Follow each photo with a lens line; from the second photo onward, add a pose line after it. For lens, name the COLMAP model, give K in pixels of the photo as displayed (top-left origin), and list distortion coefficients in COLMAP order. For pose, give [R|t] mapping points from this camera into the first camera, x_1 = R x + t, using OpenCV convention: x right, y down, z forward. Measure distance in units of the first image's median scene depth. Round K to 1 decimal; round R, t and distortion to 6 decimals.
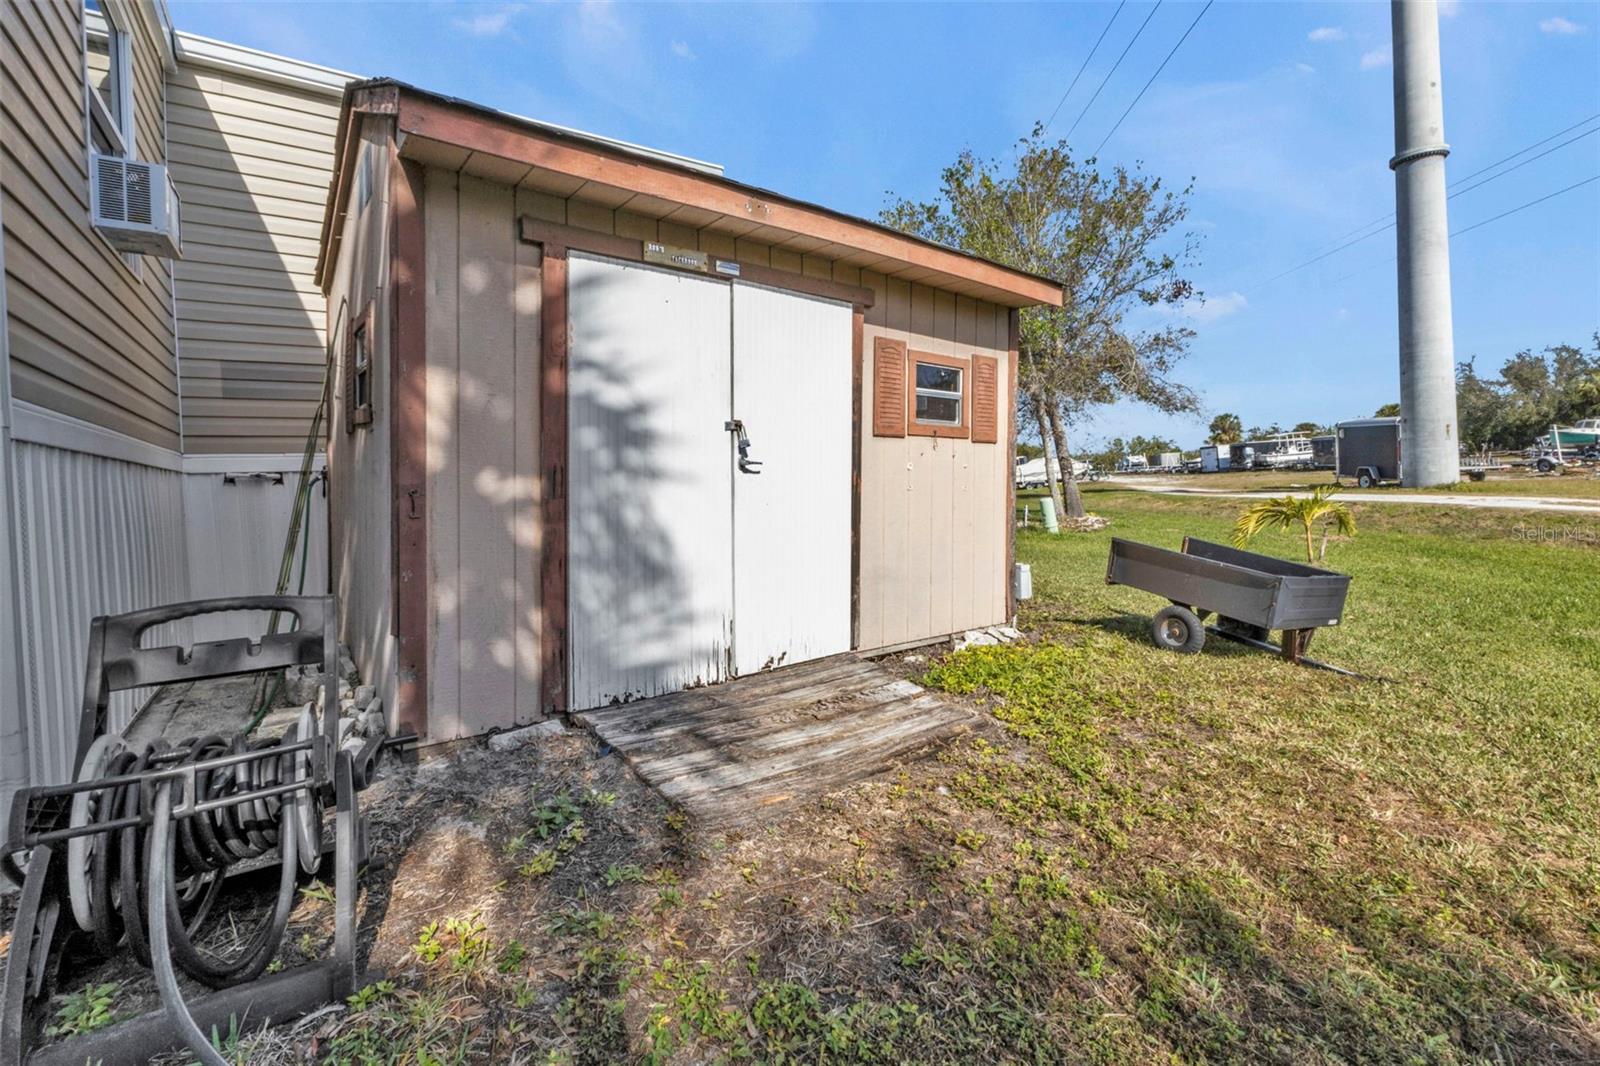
lens RADIAL K [[698.7, 0, 815.5], [0, 698.7, 524.1], [0, 0, 1]] dist [0.001414, 0.001043]
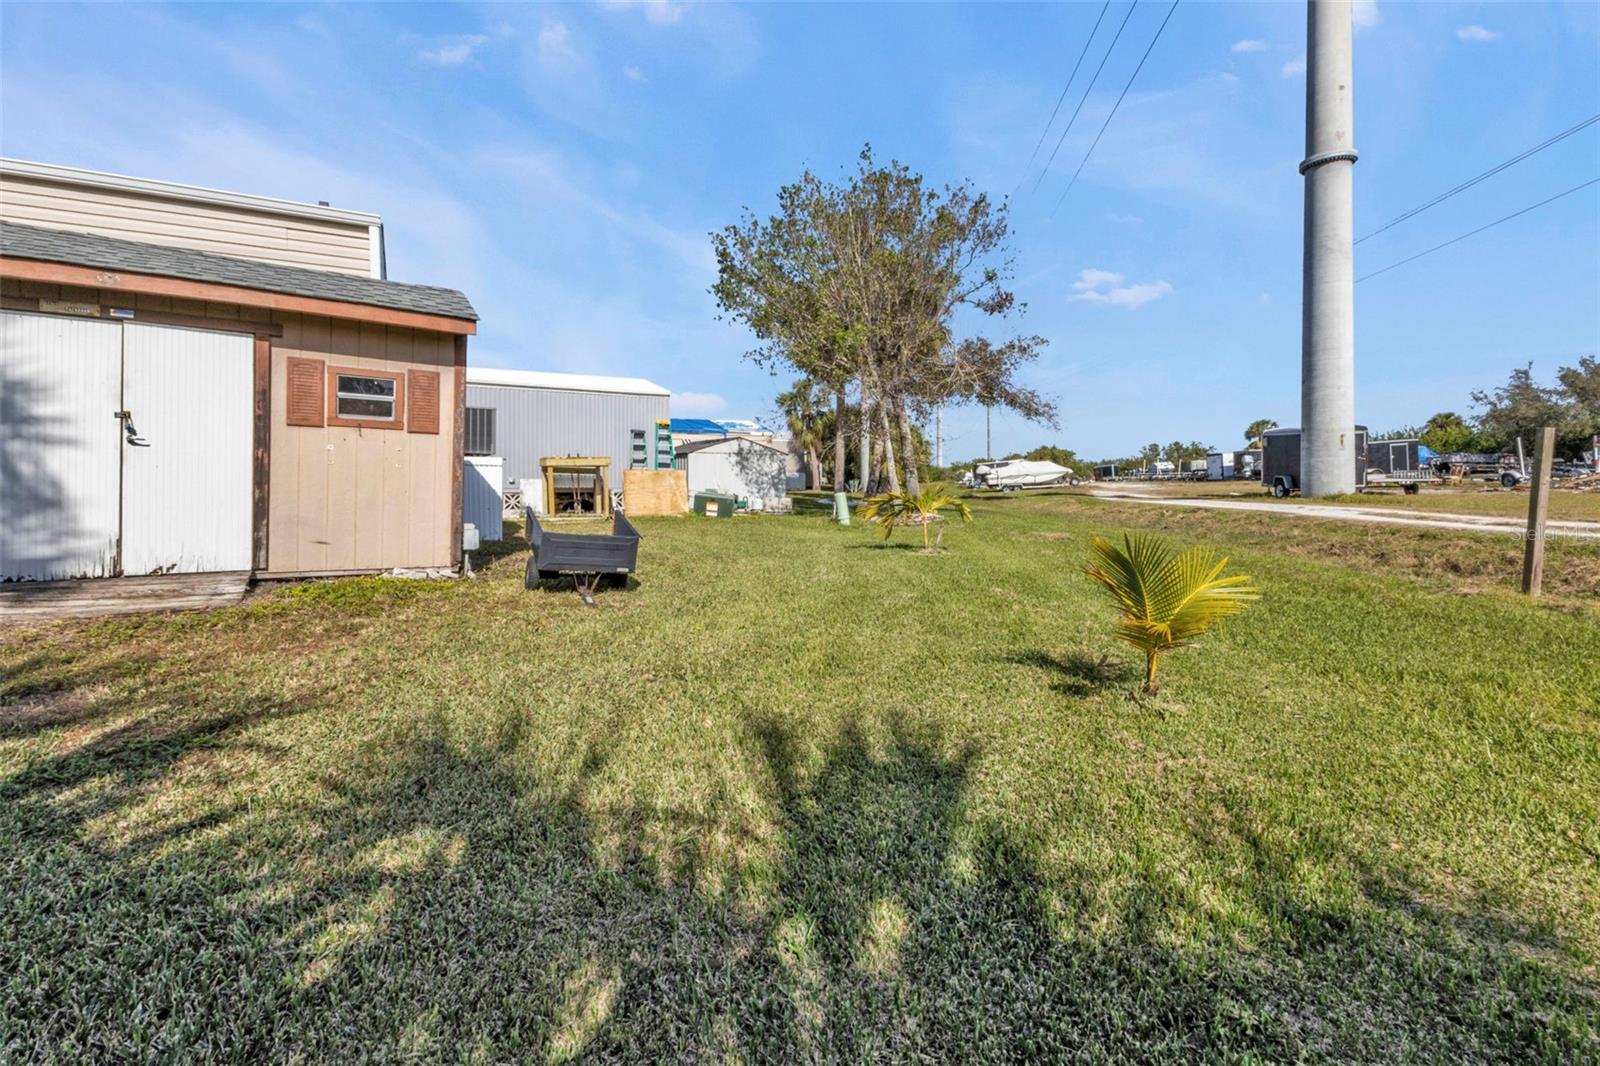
lens RADIAL K [[698.7, 0, 794.2], [0, 698.7, 520.2], [0, 0, 1]] dist [0.001414, 0.001043]
pose [[0.995433, 0.032134, -0.089897, 1.145787], [-0.032429, 0.999472, -0.001814, 0.036242], [0.089792, 0.004721, 0.995949, -0.321628]]
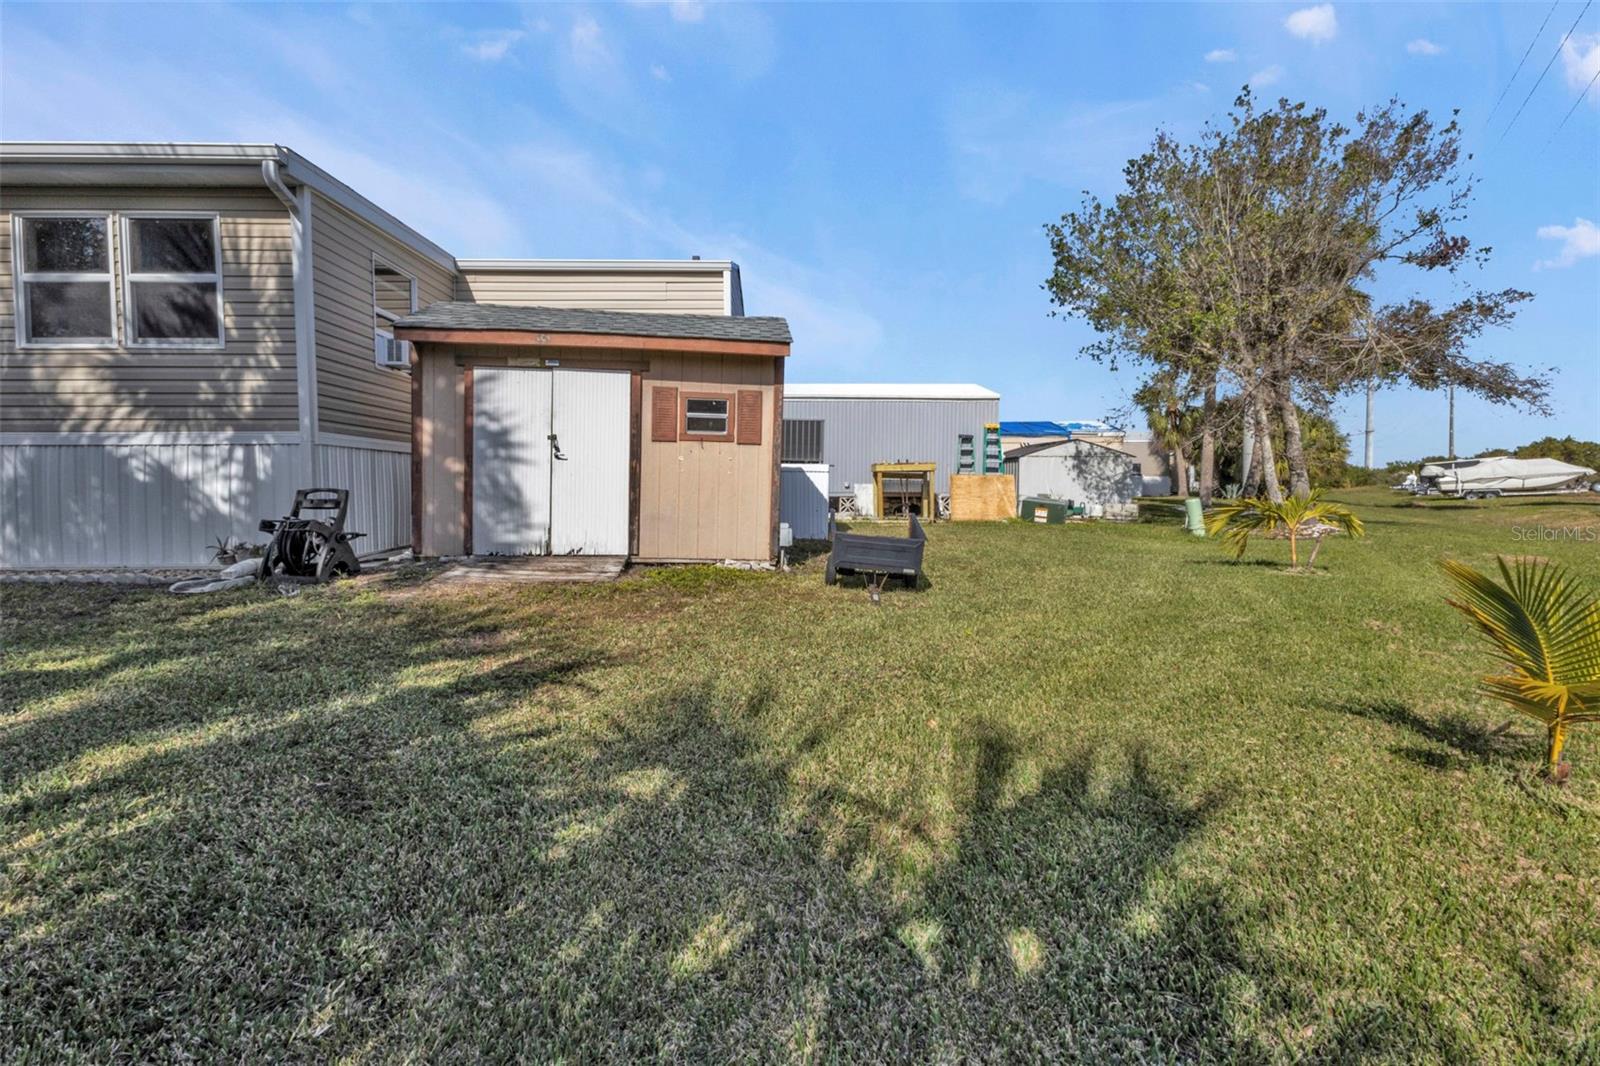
lens RADIAL K [[698.7, 0, 817.3], [0, 698.7, 535.8], [0, 0, 1]] dist [0.001414, 0.001043]
pose [[0.847612, 0.064690, -0.526658, 1.285897], [-0.054864, 0.997905, 0.034275, 0.031263], [0.527772, -0.000157, 0.849386, -0.292690]]
